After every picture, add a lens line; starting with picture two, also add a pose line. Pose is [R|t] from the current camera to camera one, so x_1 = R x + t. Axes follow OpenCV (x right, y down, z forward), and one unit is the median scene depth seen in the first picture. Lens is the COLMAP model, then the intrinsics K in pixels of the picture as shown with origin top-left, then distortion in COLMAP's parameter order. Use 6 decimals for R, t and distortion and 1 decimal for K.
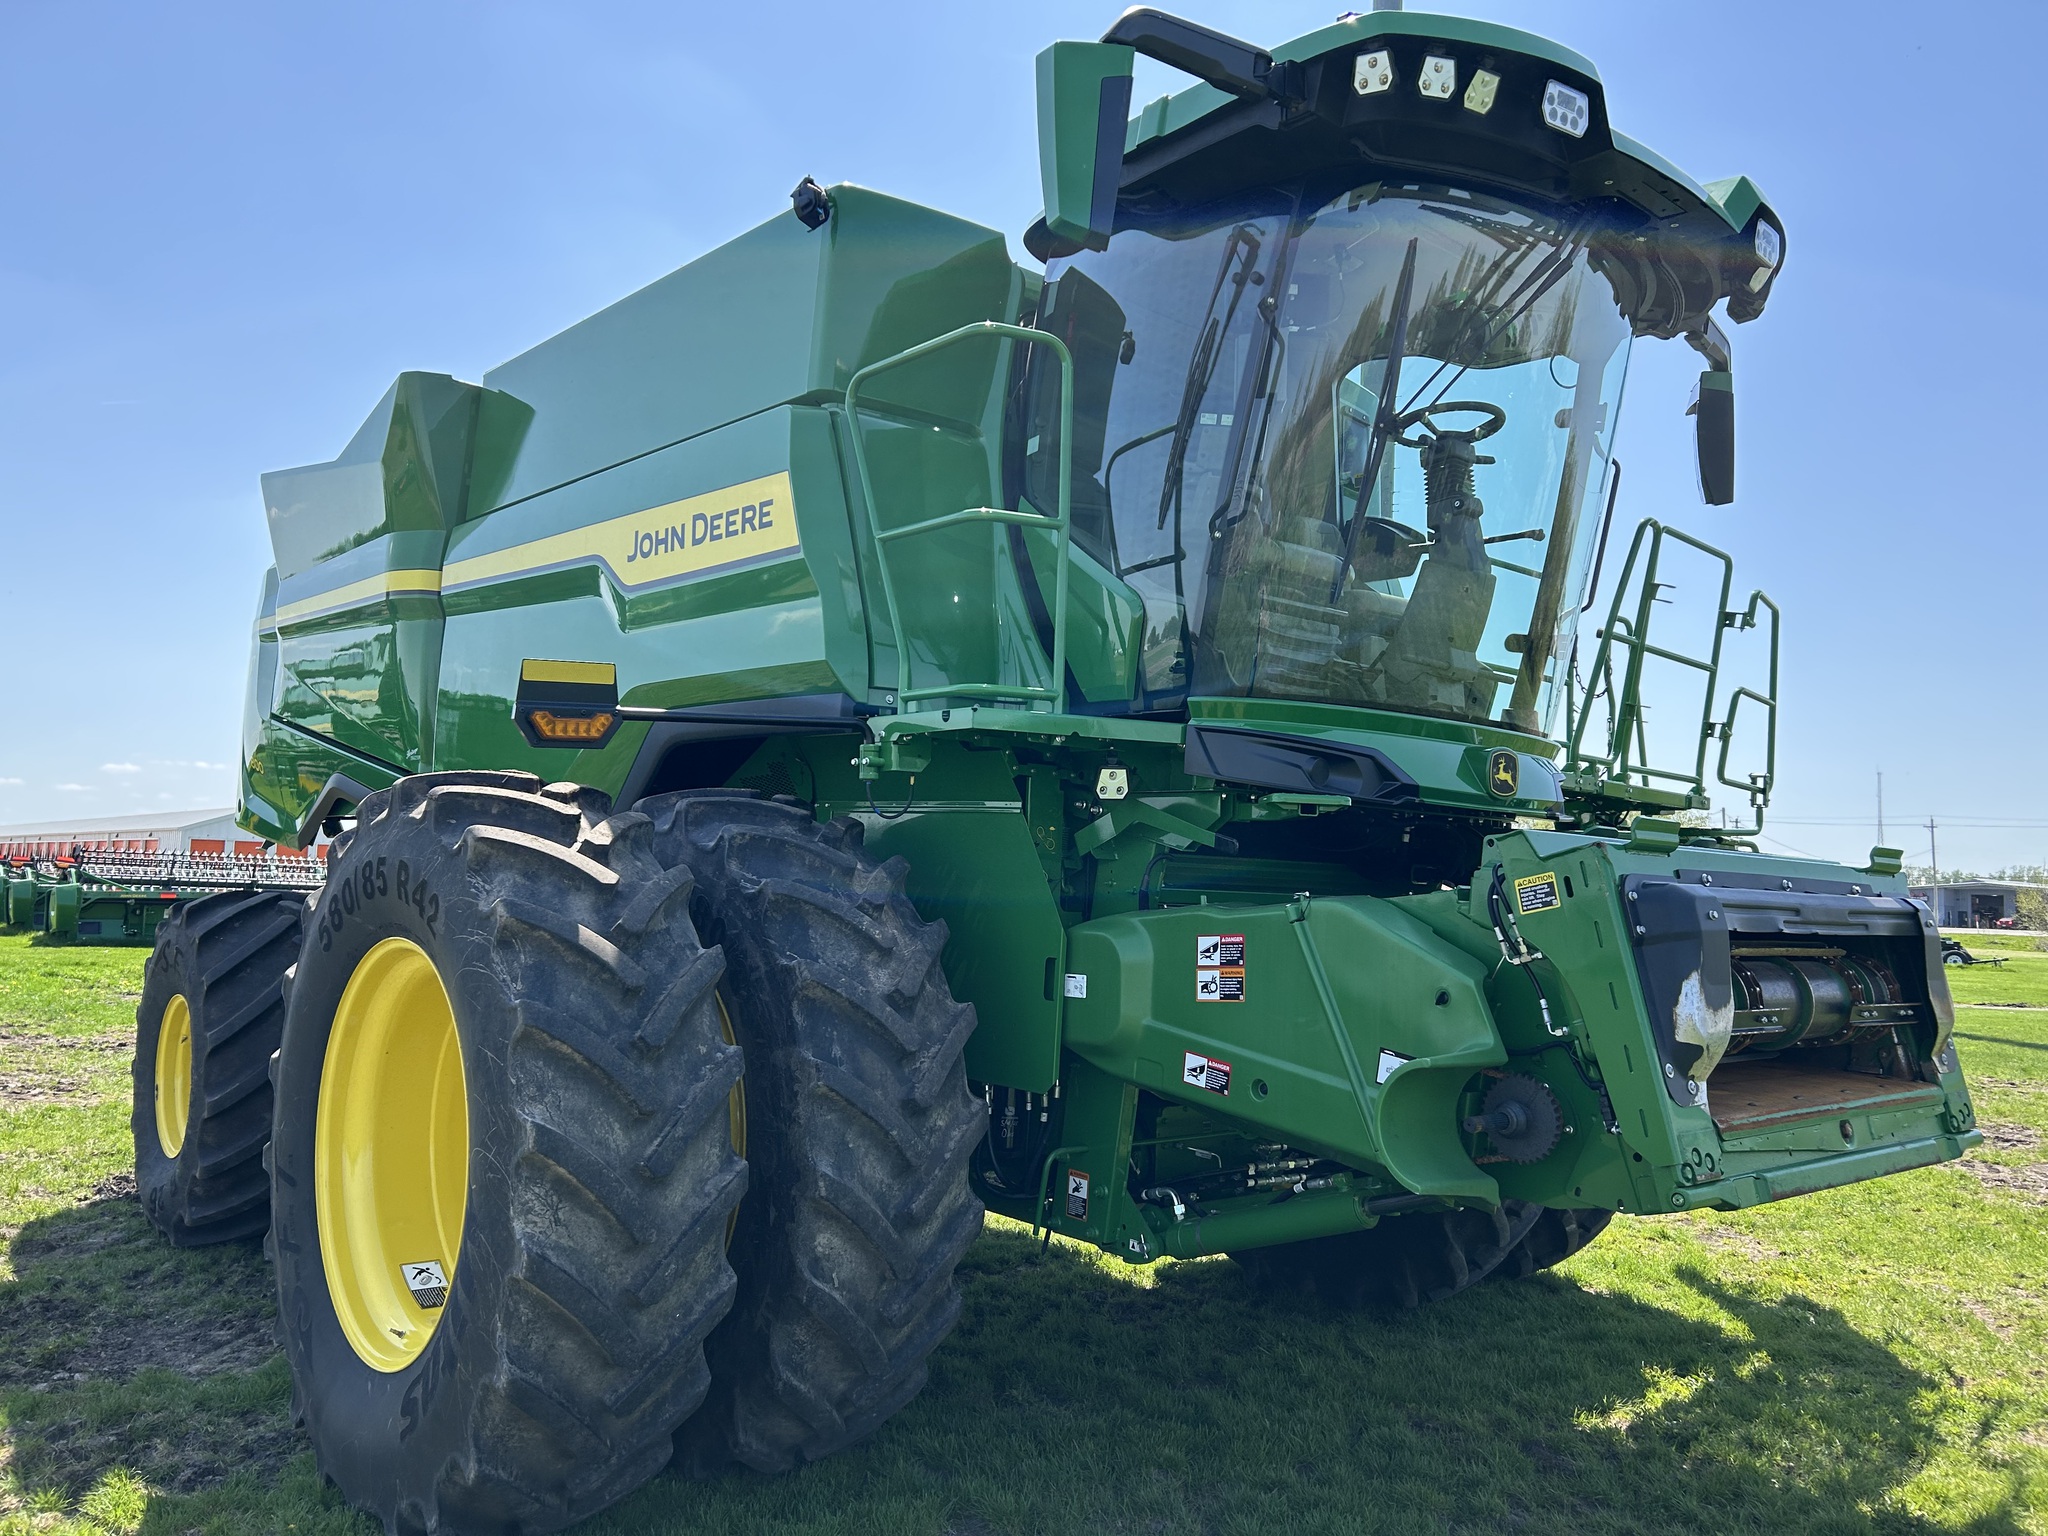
lens RADIAL K [[1528.4, 0, 1032.0], [0, 1528.4, 770.4], [0, 0, 1]] dist [0.058094, -0.069526]
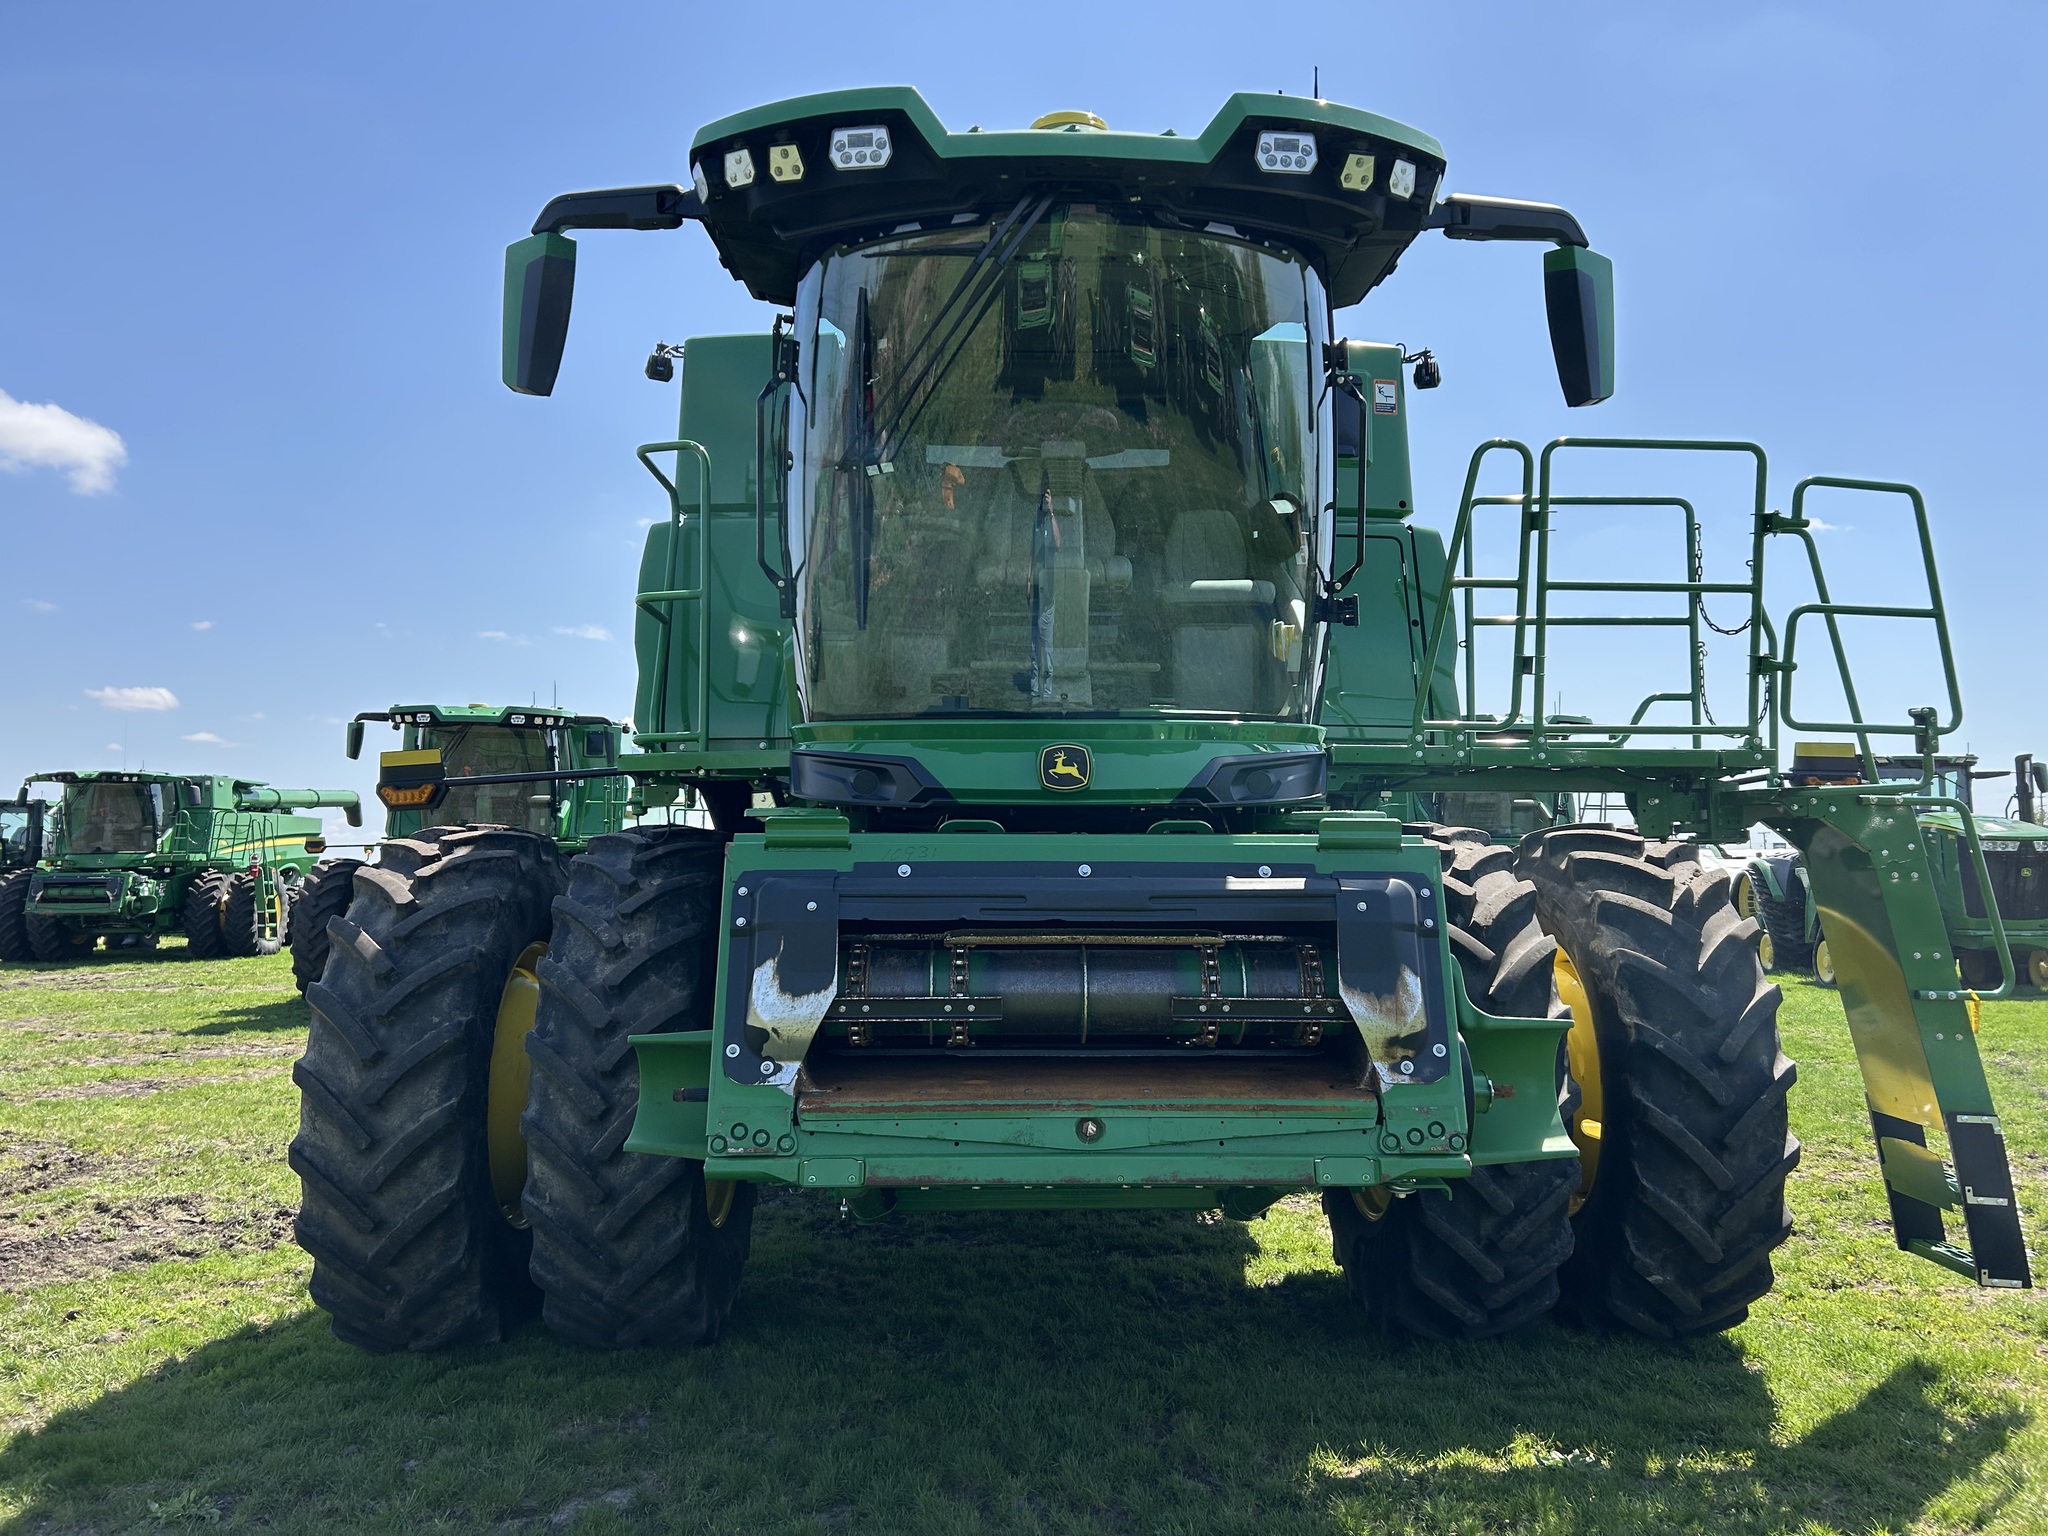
lens RADIAL K [[1567.1, 0, 1027.3], [0, 1567.1, 774.1], [0, 0, 1]] dist [0.044854, -0.058511]
pose [[0.765175, -0.078813, -0.638980, 1.176346], [0.076240, 0.996588, -0.031625, 0.045936], [0.639292, -0.024517, 0.768573, 0.250902]]
